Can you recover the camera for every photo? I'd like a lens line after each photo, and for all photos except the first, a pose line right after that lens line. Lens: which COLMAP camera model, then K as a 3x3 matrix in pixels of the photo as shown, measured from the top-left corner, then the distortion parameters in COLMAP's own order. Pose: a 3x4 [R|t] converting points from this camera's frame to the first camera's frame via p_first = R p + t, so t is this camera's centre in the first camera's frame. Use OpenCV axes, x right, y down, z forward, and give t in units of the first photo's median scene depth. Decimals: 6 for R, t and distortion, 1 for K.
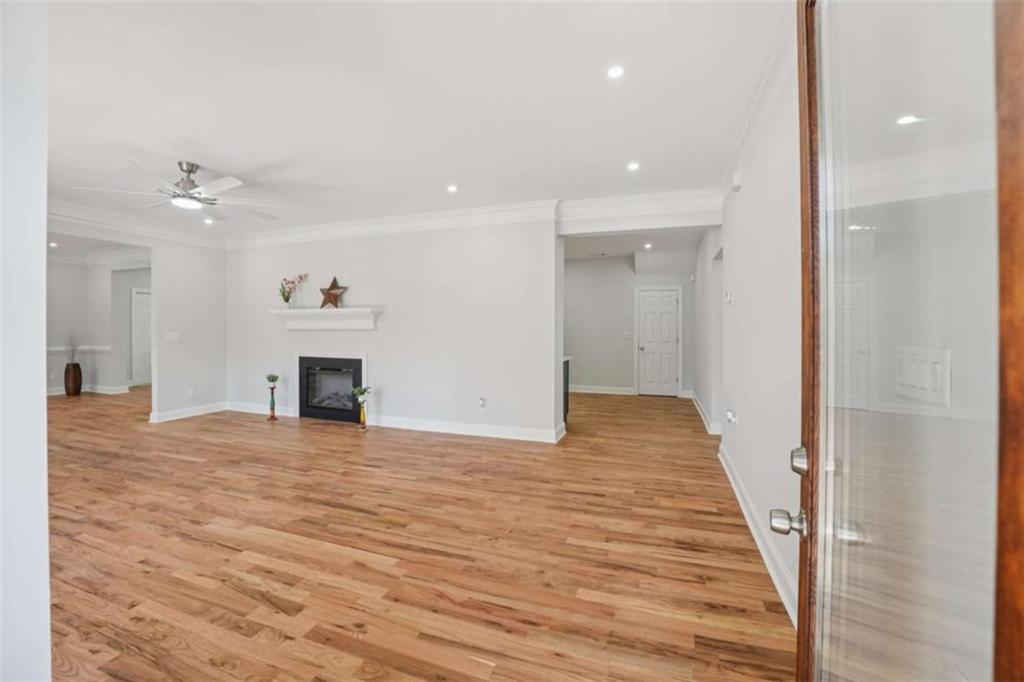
lens RADIAL K [[421.1, 0, 511.7], [0, 421.1, 339.0], [0, 0, 1]] dist [-0.003358, -0.000037]
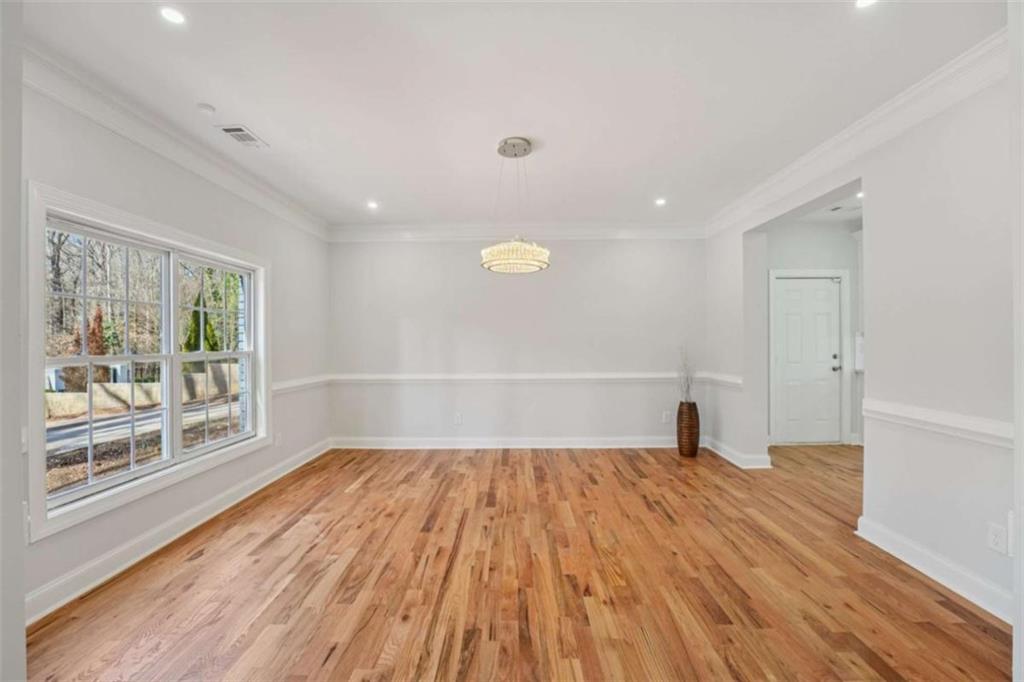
lens RADIAL K [[421.1, 0, 505.8], [0, 421.1, 340.9], [0, 0, 1]] dist [-0.003358, -0.000037]
pose [[0.328259, 0.000853, -0.944587, -0.558661], [-0.005179, 0.999986, -0.000897, -0.025821], [0.944574, 0.005186, 0.328259, 0.551870]]
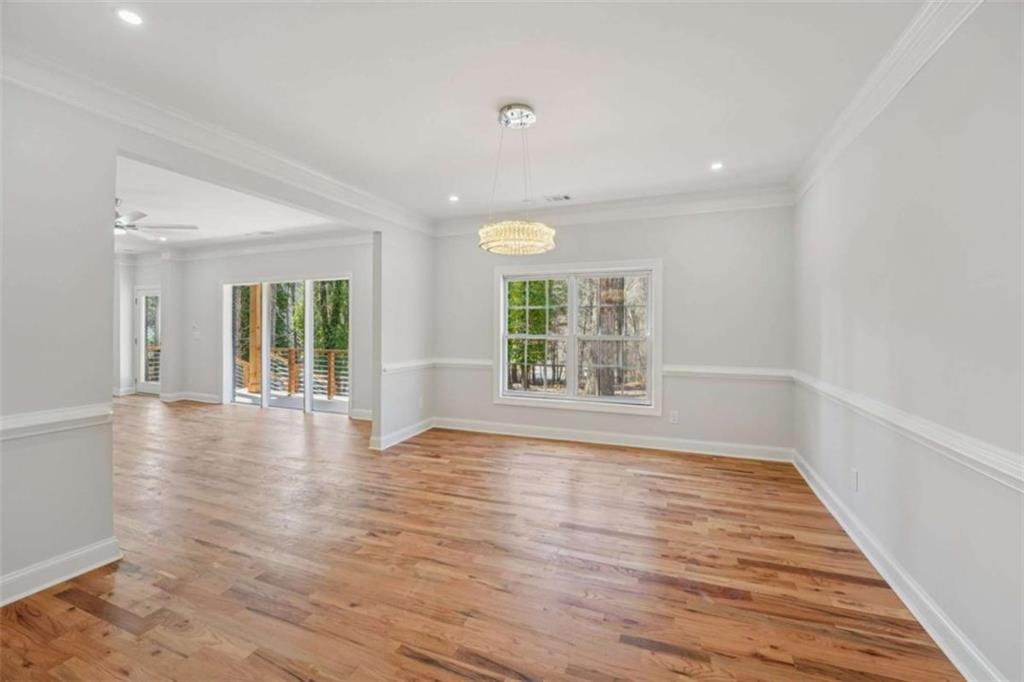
lens RADIAL K [[421.1, 0, 508.8], [0, 421.1, 333.1], [0, 0, 1]] dist [-0.003358, -0.000037]
pose [[-0.999559, 0.006219, 0.029040, -0.990000], [0.006818, 0.999765, 0.020567, -0.032392], [-0.028905, 0.020756, -0.999367, 1.115046]]
